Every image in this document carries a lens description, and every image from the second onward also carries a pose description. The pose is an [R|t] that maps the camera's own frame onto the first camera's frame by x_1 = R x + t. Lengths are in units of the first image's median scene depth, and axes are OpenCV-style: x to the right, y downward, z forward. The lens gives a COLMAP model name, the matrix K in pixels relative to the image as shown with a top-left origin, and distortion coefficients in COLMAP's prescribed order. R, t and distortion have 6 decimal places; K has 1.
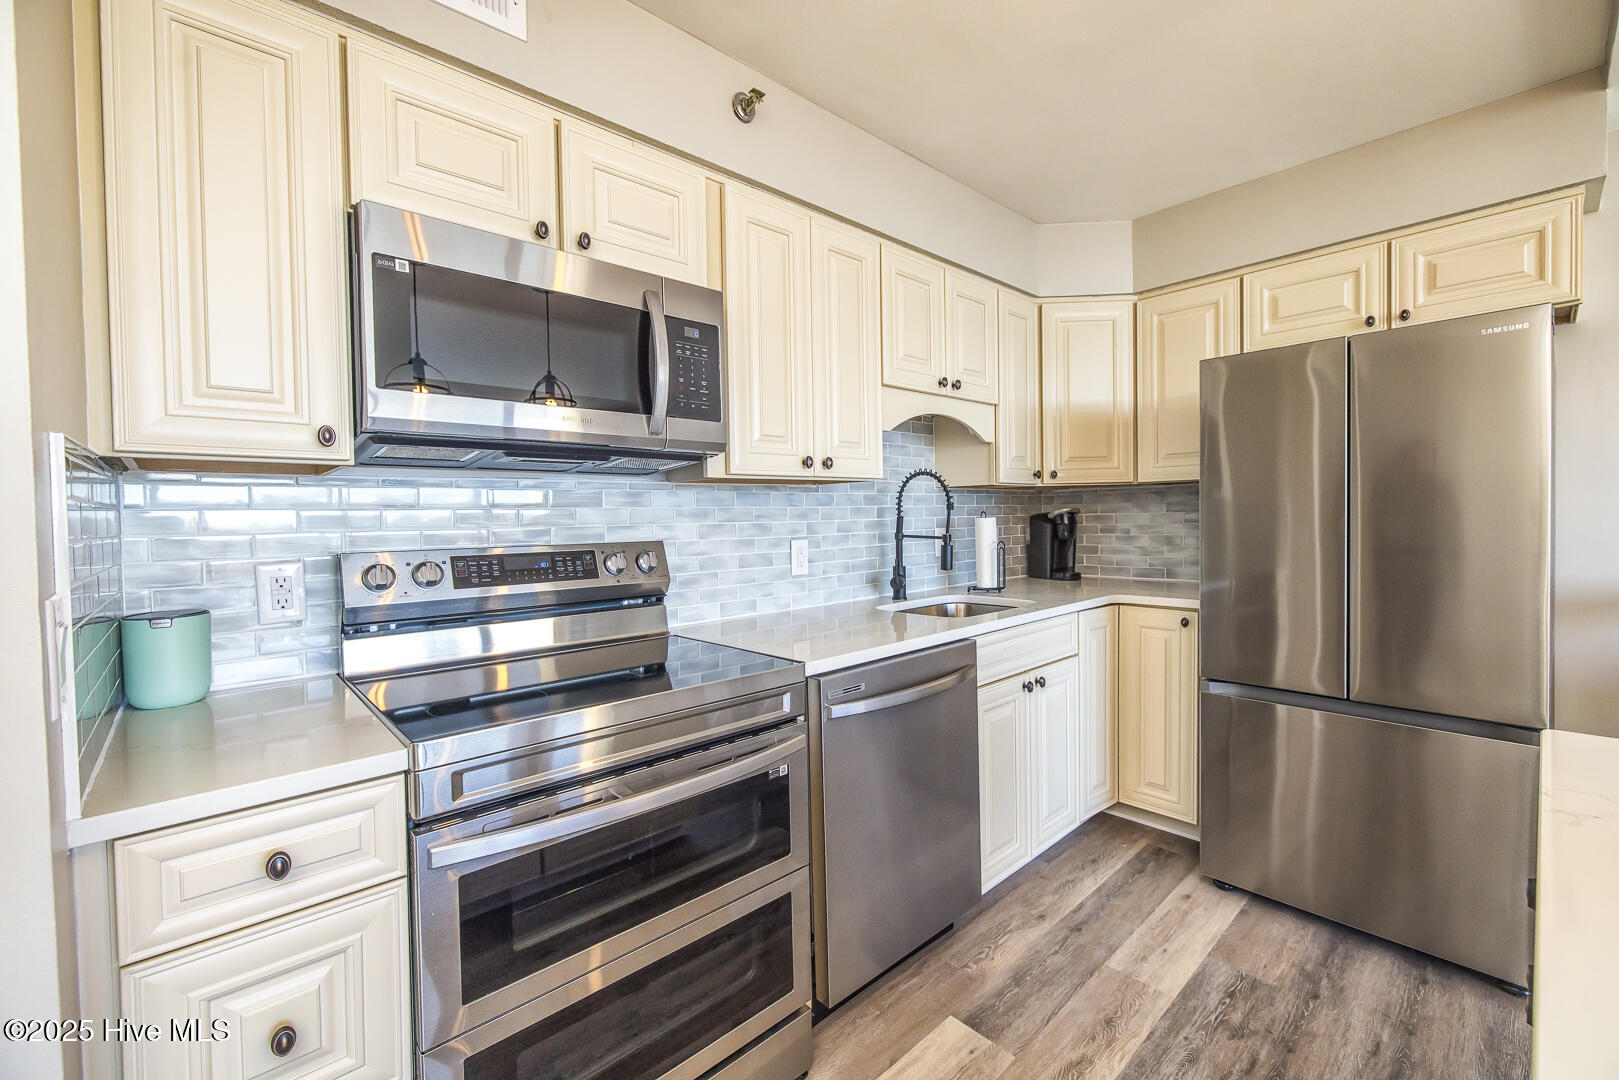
lens RADIAL K [[671.8, 0, 808.4], [0, 671.8, 529.7], [0, 0, 1]] dist [-0.001399, -0.000218]
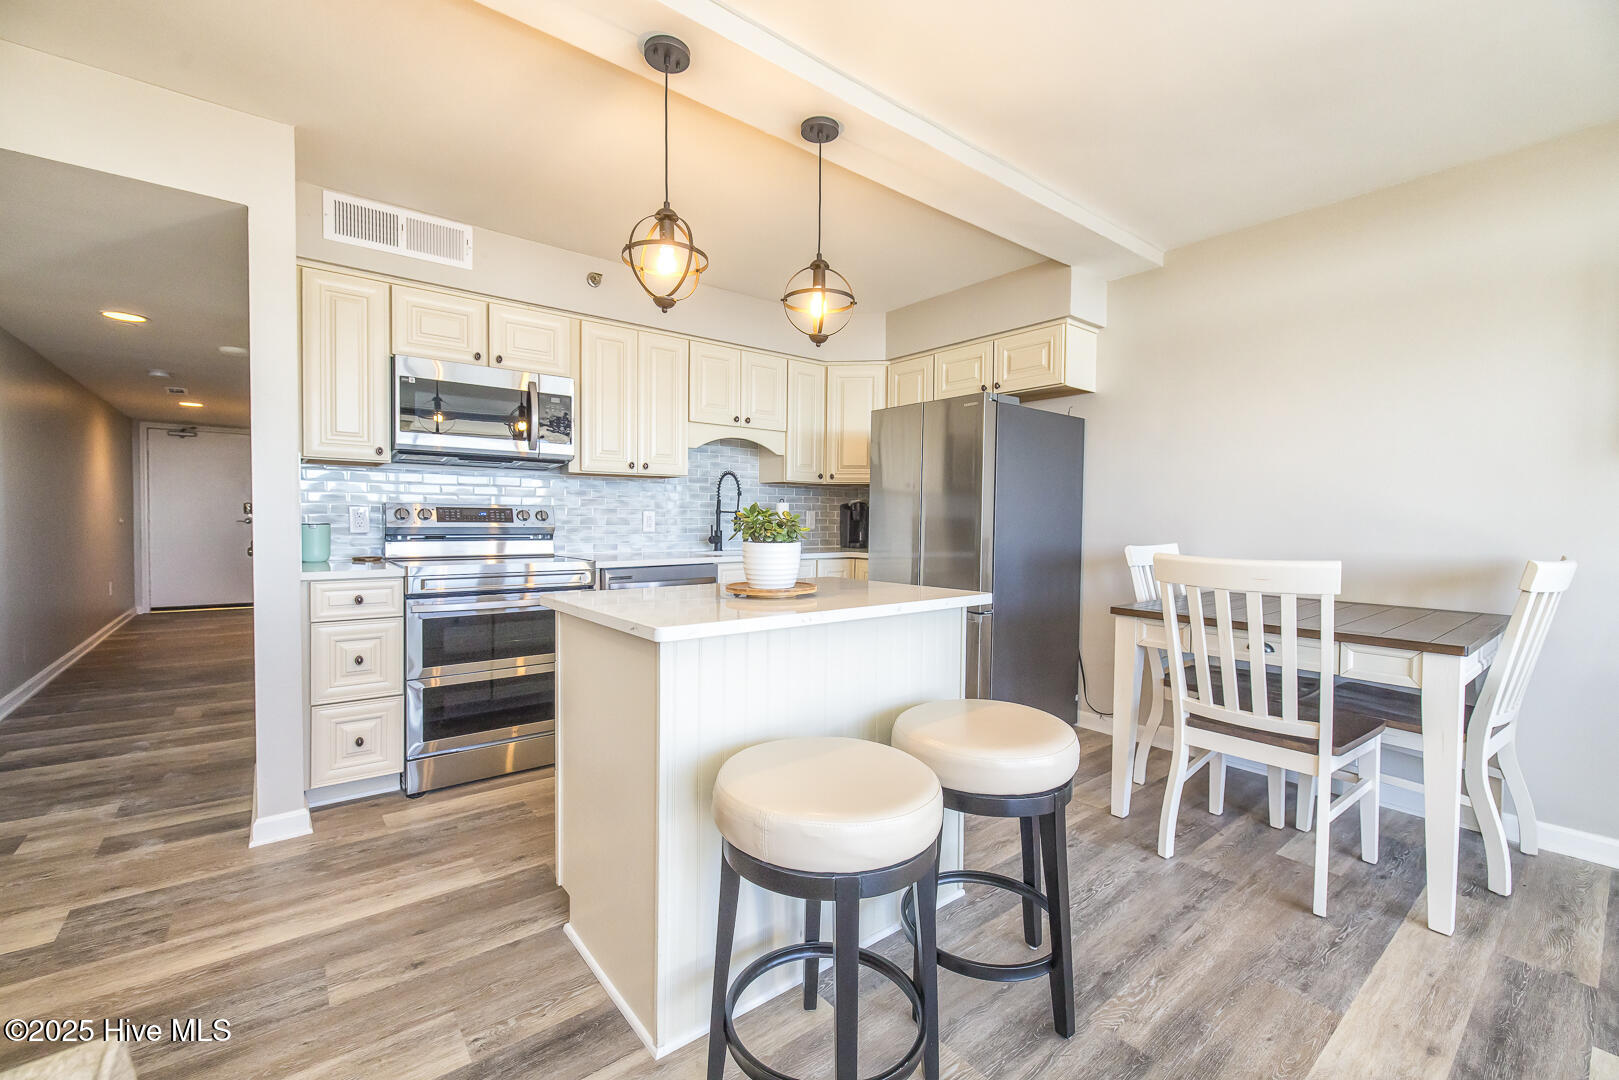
lens RADIAL K [[673.7, 0, 805.2], [0, 673.7, 533.6], [0, 0, 1]] dist [-0.002592, 0.000271]
pose [[0.997363, 0.029027, -0.066523, 0.652134], [-0.028725, 0.999572, 0.005486, 0.067267], [0.066653, -0.003560, 0.997770, -0.876699]]
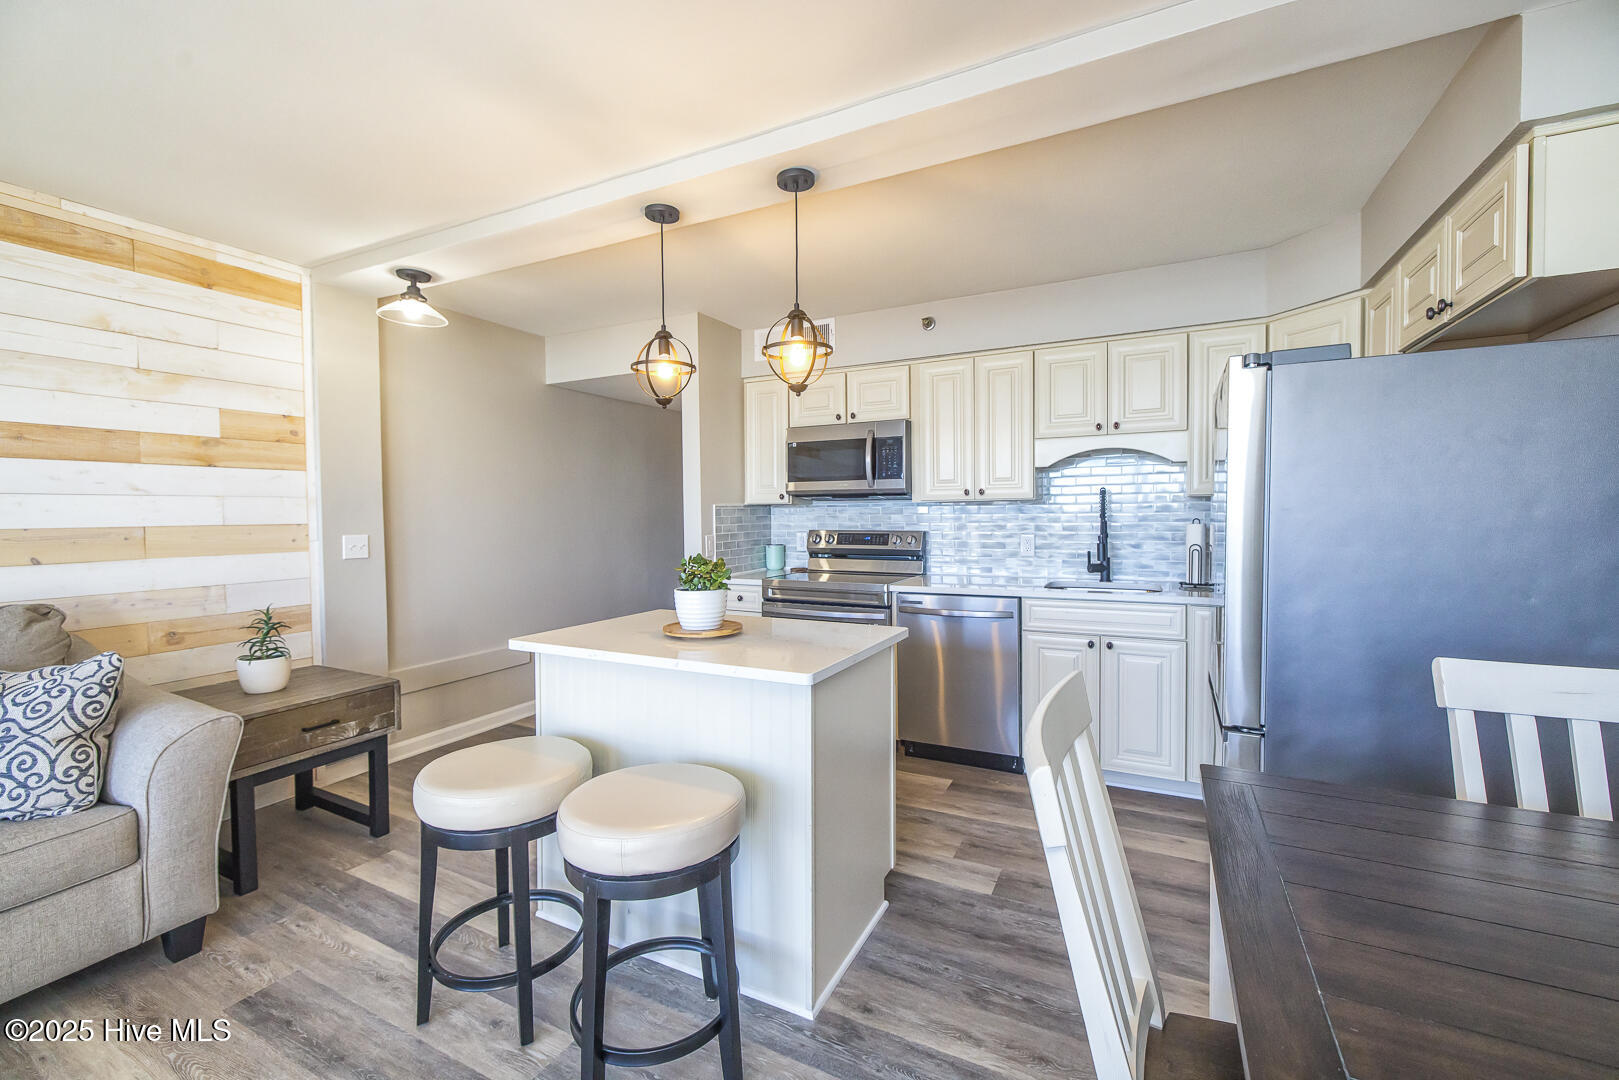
lens RADIAL K [[671.8, 0, 808.4], [0, 671.8, 529.7], [0, 0, 1]] dist [-0.001399, -0.000218]
pose [[0.348545, 0.041599, -0.936368, 1.736826], [-0.014190, 0.999134, 0.039106, -0.068548], [0.937185, -0.000343, 0.348834, -0.069636]]
